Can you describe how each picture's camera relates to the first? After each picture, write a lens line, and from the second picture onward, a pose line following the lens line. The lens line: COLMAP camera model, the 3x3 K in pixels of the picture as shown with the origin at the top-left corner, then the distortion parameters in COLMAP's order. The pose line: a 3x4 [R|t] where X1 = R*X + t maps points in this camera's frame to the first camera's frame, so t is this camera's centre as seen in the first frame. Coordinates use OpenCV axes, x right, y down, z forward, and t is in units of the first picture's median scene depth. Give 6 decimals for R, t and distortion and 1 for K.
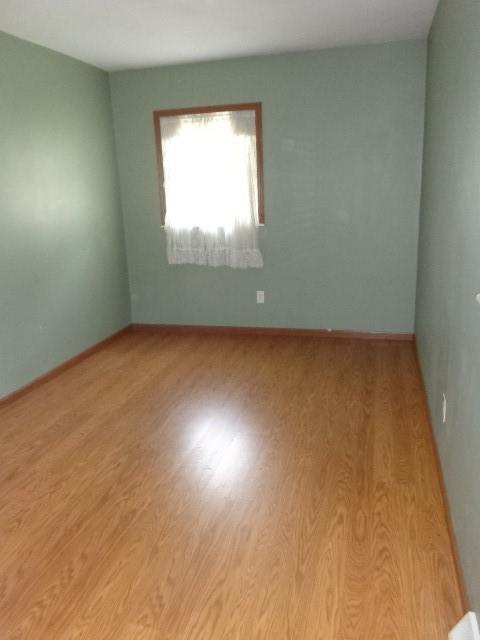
lens RADIAL K [[522.3, 0, 240.1], [0, 522.3, 319.7], [0, 0, 1]] dist [-0.001276, 0.001965]
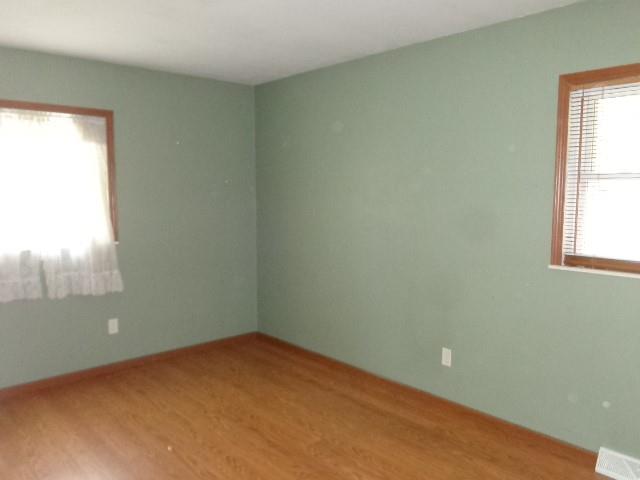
lens RADIAL K [[522.3, 0, 321.1], [0, 522.3, 239.0], [0, 0, 1]] dist [-0.001276, 0.001965]
pose [[0.538210, -0.042417, 0.841743, -0.515418], [0.196374, 0.977556, -0.076301, -0.053921], [-0.819614, 0.206363, 0.534460, 0.248945]]
